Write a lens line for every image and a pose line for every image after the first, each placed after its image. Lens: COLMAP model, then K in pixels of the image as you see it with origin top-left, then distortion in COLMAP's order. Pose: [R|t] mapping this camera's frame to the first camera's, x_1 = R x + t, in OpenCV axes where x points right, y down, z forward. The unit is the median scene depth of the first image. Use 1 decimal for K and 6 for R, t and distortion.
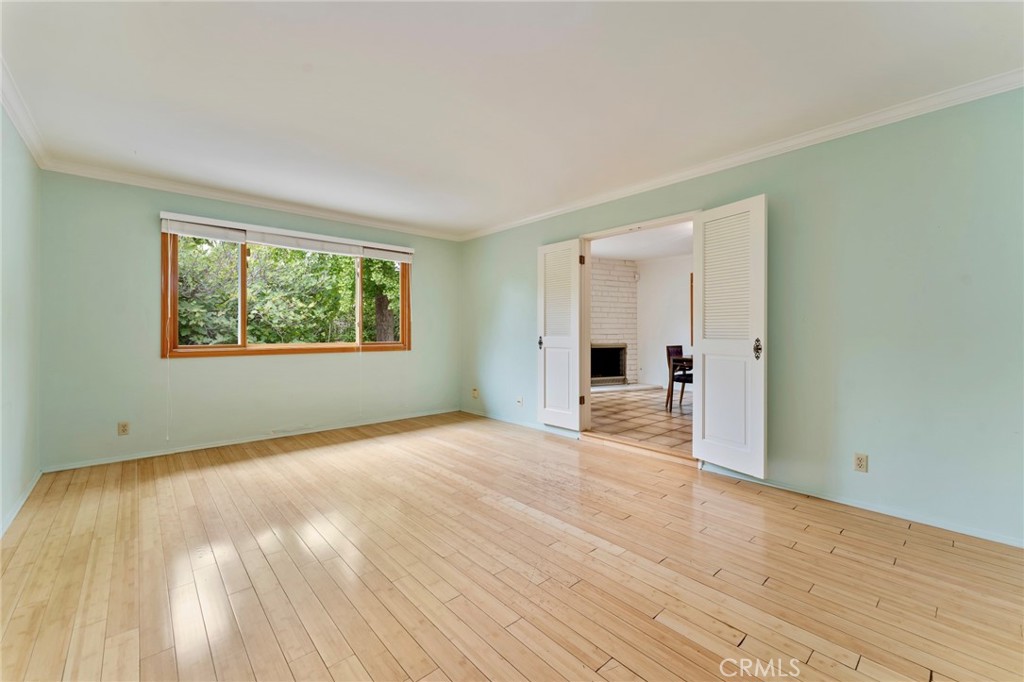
lens RADIAL K [[413.3, 0, 510.9], [0, 413.3, 344.4], [0, 0, 1]] dist [-0.000392, 0.000137]
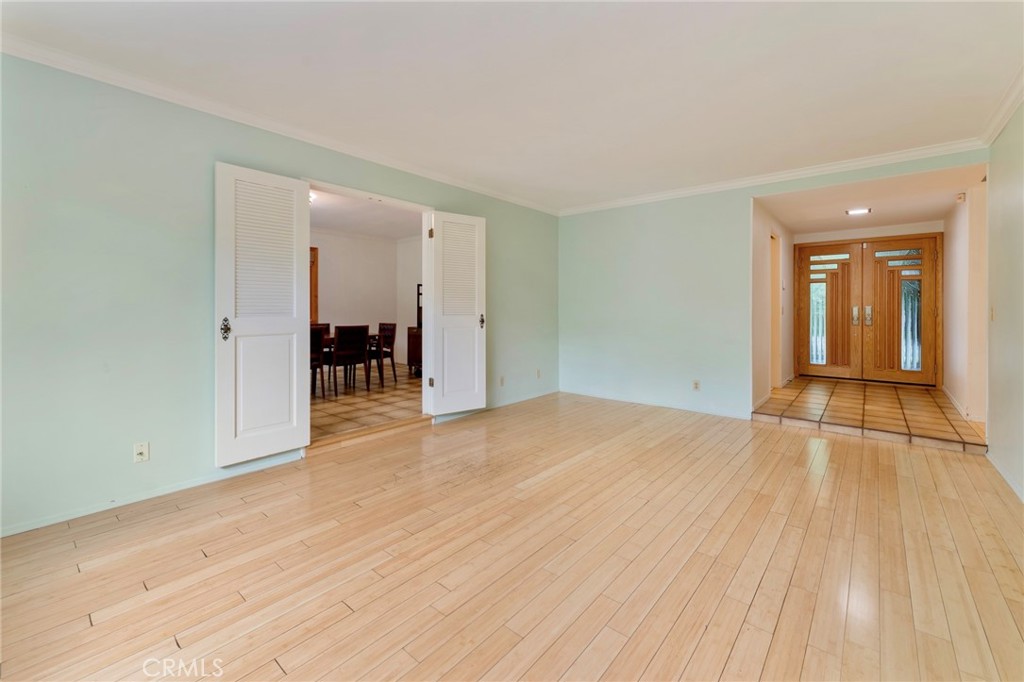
lens RADIAL K [[426.6, 0, 512.8], [0, 426.6, 308.0], [0, 0, 1]] dist [0.001618, 0.000192]
pose [[-0.132047, 0.001448, 0.991242, -0.943525], [0.030347, 0.999536, 0.002583, -0.037250], [-0.990779, 0.030423, -0.132029, 1.087752]]
